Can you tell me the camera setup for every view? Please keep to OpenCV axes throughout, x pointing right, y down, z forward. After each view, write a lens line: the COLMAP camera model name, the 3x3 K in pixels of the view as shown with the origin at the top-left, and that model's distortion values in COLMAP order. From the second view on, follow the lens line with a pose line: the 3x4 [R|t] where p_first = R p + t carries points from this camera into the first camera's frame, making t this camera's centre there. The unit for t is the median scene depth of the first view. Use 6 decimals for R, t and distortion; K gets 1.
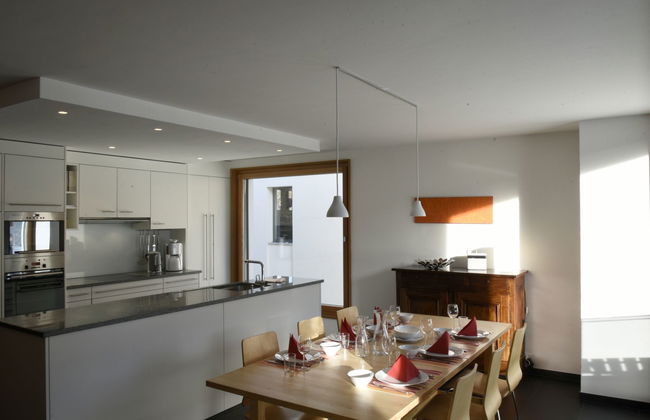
lens RADIAL K [[529.6, 0, 325.0], [0, 529.6, 210.0], [0, 0, 1]] dist [0.000366, 0.000153]
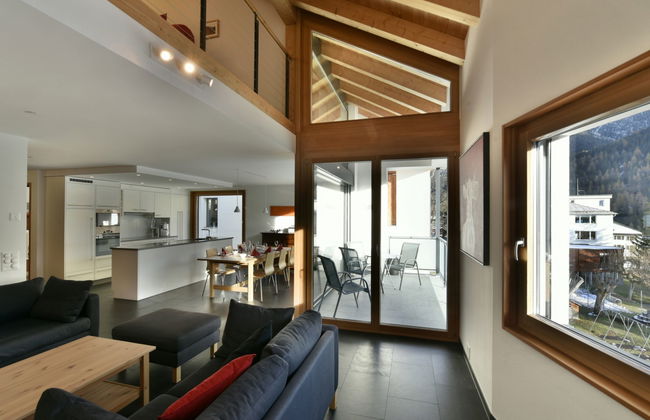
lens RADIAL K [[285.5, 0, 328.0], [0, 285.5, 212.2], [0, 0, 1]] dist [-0.003159, -0.005895]
pose [[0.951556, 0.011166, 0.307273, 0.006848], [-0.012603, 0.999917, 0.002693, -0.000049], [-0.307217, -0.006435, 0.951618, -0.386824]]
